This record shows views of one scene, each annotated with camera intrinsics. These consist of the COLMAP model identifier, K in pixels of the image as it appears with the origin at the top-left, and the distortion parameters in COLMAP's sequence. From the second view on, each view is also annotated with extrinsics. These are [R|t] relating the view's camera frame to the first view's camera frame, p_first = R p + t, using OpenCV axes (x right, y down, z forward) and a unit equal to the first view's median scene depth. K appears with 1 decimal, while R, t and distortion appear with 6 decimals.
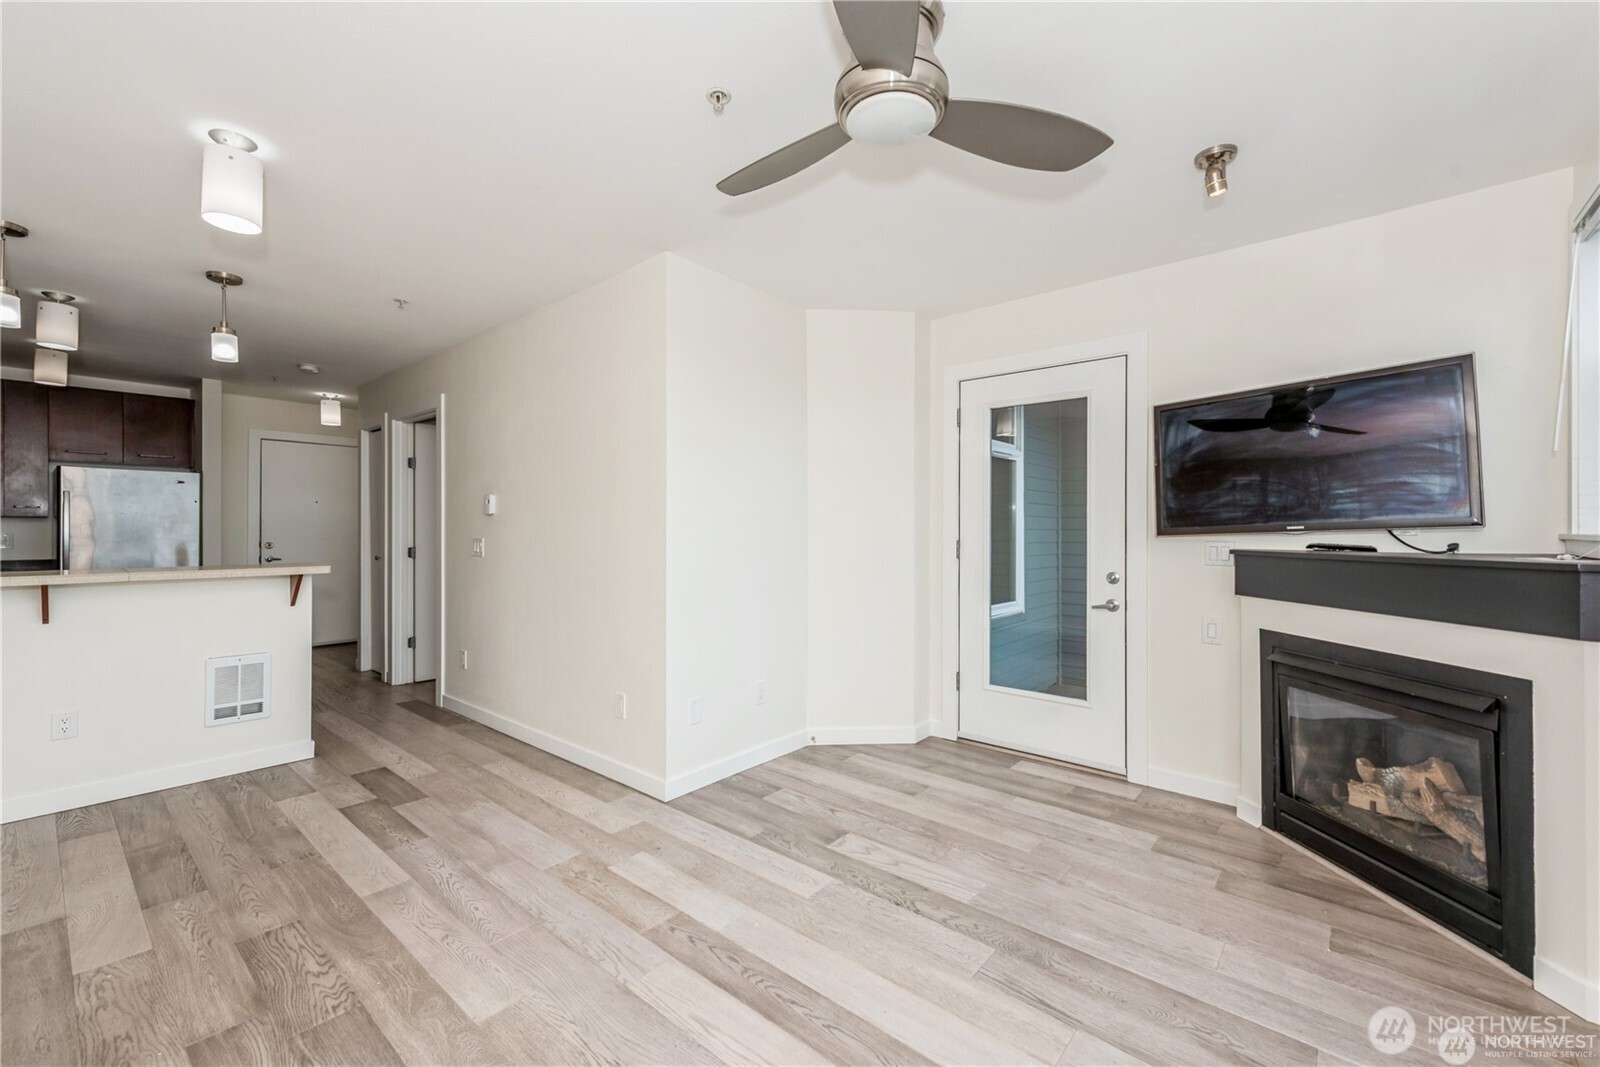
lens RADIAL K [[652.5, 0, 793.8], [0, 652.5, 534.3], [0, 0, 1]] dist [0.008240, 0.000207]
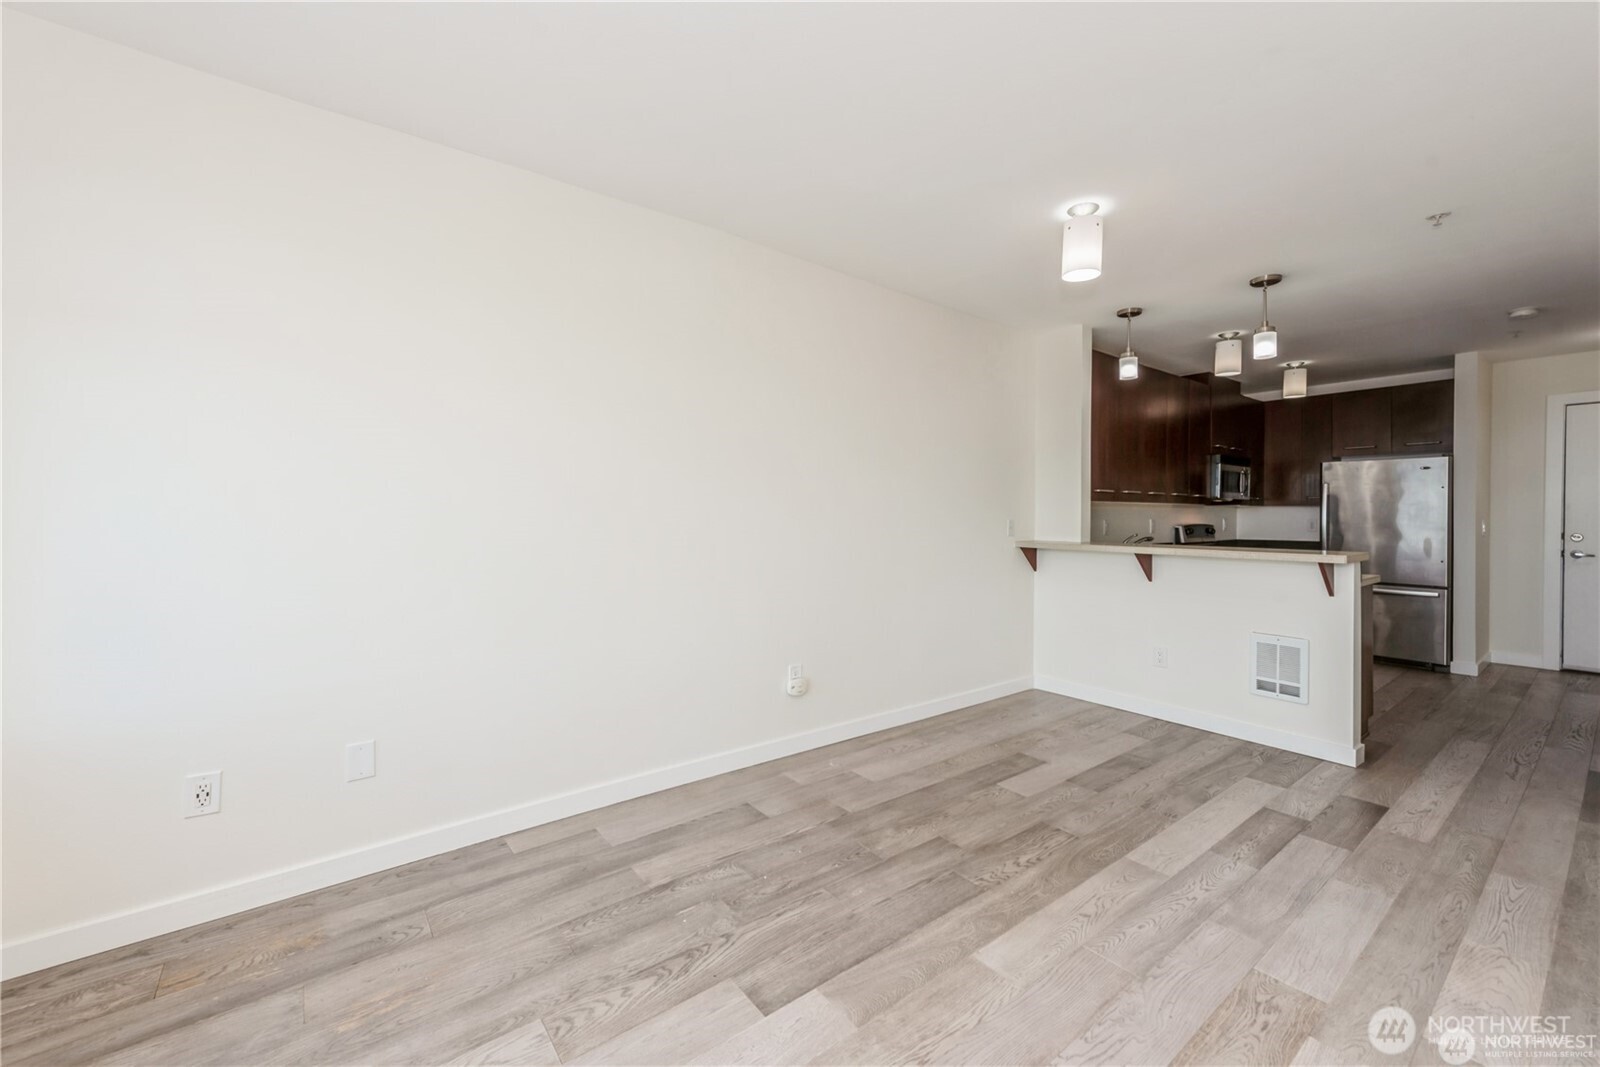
lens RADIAL K [[652.5, 0, 804.7], [0, 652.5, 521.8], [0, 0, 1]] dist [0.008240, 0.000207]
pose [[-0.197306, 0.008789, -0.980303, 0.203753], [-0.011585, 0.999869, 0.011296, 0.000166], [0.980273, 0.013586, -0.197179, 0.289035]]
